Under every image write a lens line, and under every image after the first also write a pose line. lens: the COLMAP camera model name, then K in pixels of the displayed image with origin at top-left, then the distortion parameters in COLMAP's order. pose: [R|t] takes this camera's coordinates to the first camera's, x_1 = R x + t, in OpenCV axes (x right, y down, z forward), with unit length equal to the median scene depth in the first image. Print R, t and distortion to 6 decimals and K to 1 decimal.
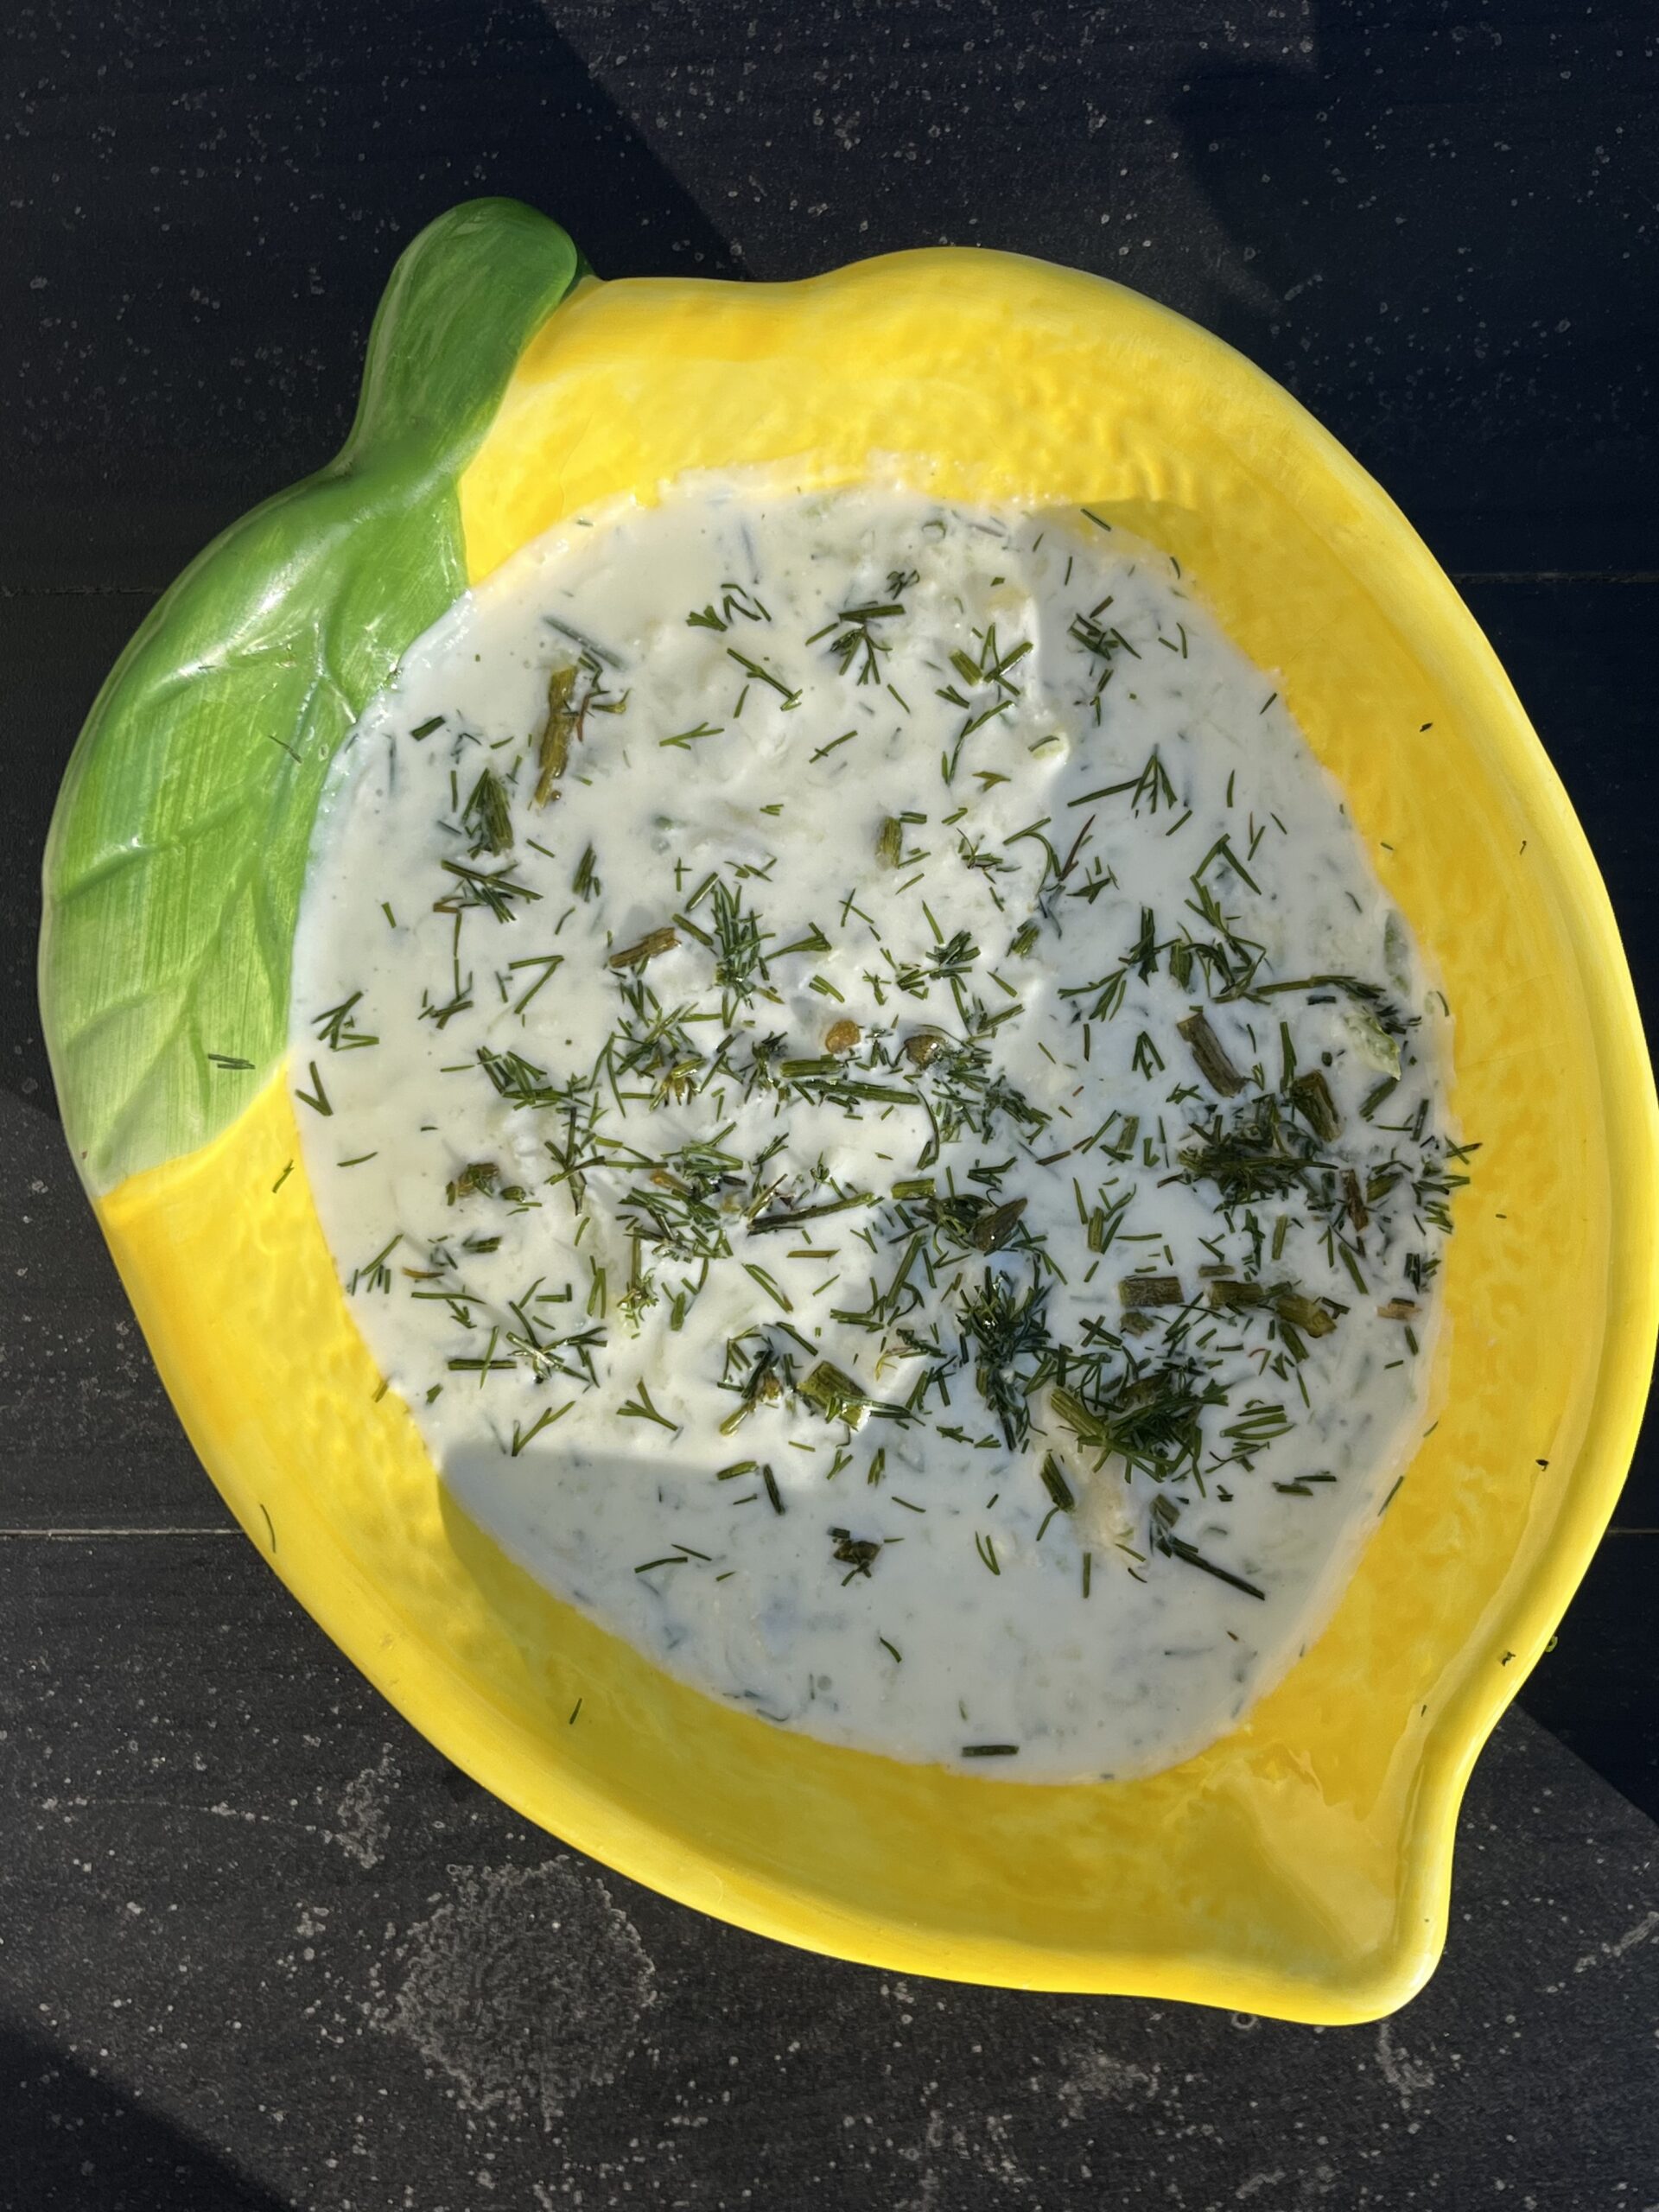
lens RADIAL K [[2538.0, 0, 828.0], [0, 2538.0, 1107.6], [0, 0, 1]] dist [0.029061, 0.000000]
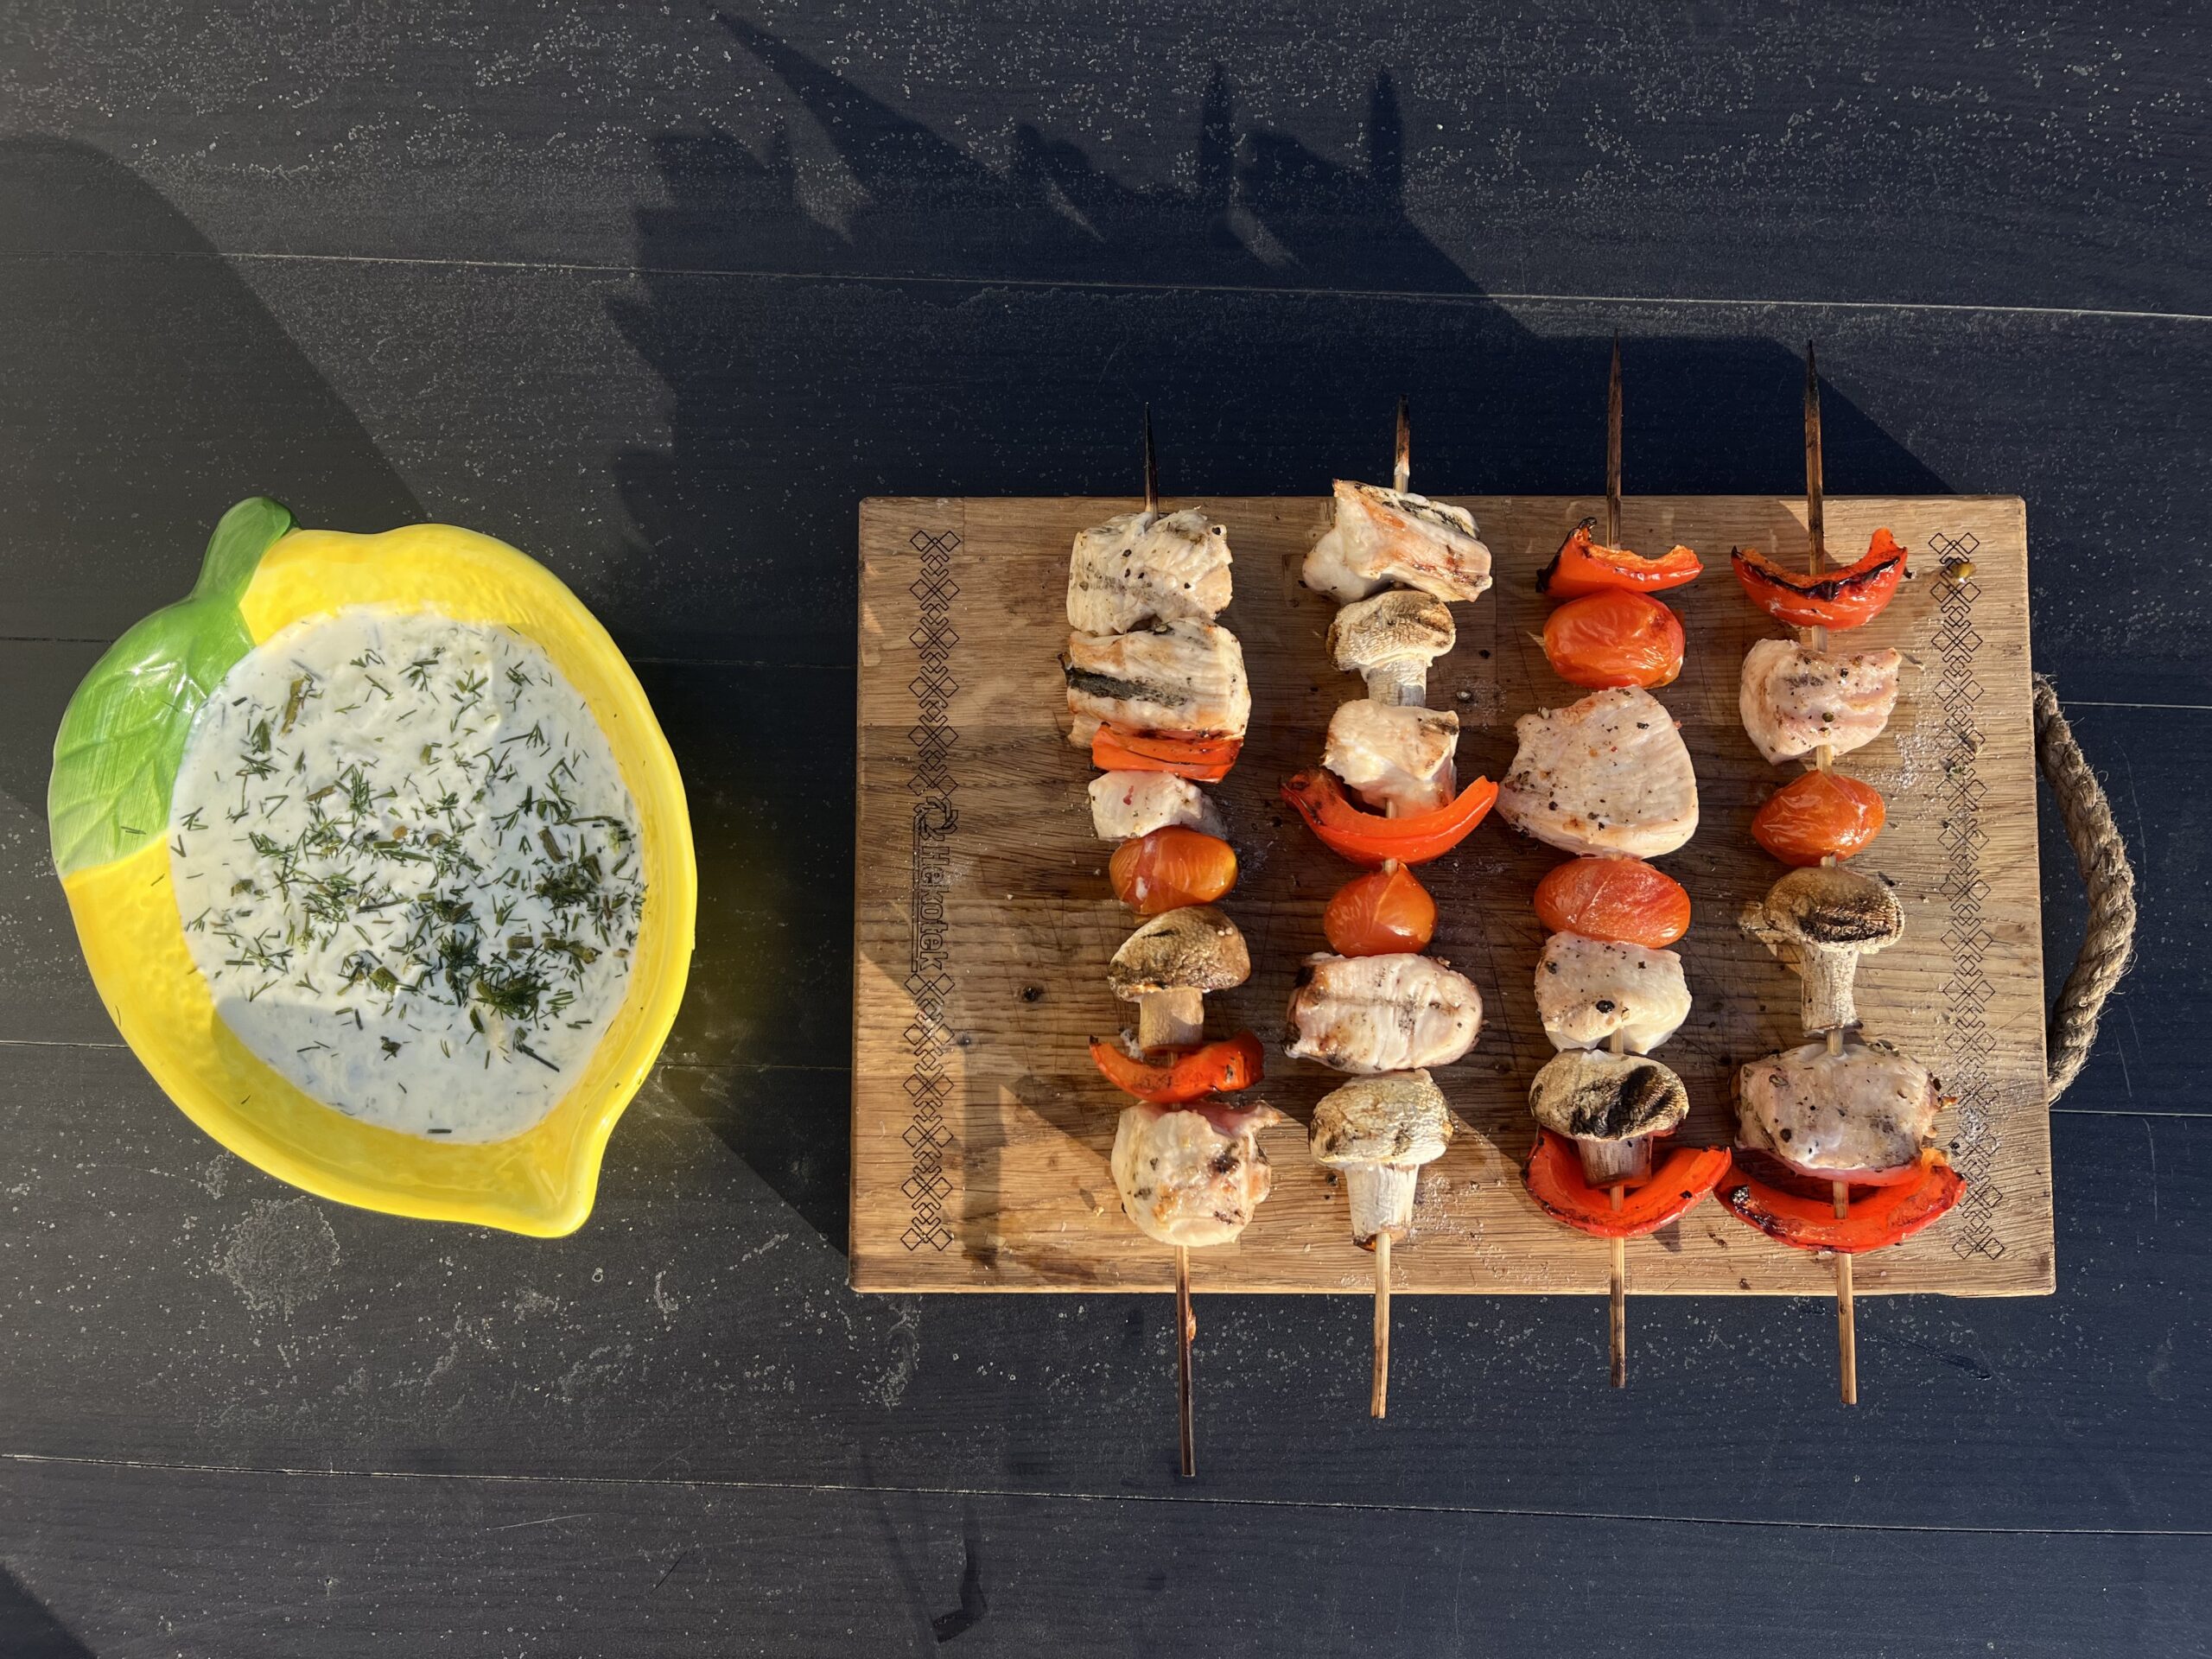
lens RADIAL K [[1651.5, 0, 1110.5], [0, 1651.5, 827.2], [0, 0, 1]] dist [0.026575, -0.013210]
pose [[0.999125, 0.039587, 0.013503, 0.666066], [-0.037909, 0.993473, -0.107583, 0.112333], [-0.017674, 0.106977, 0.994104, -0.599733]]
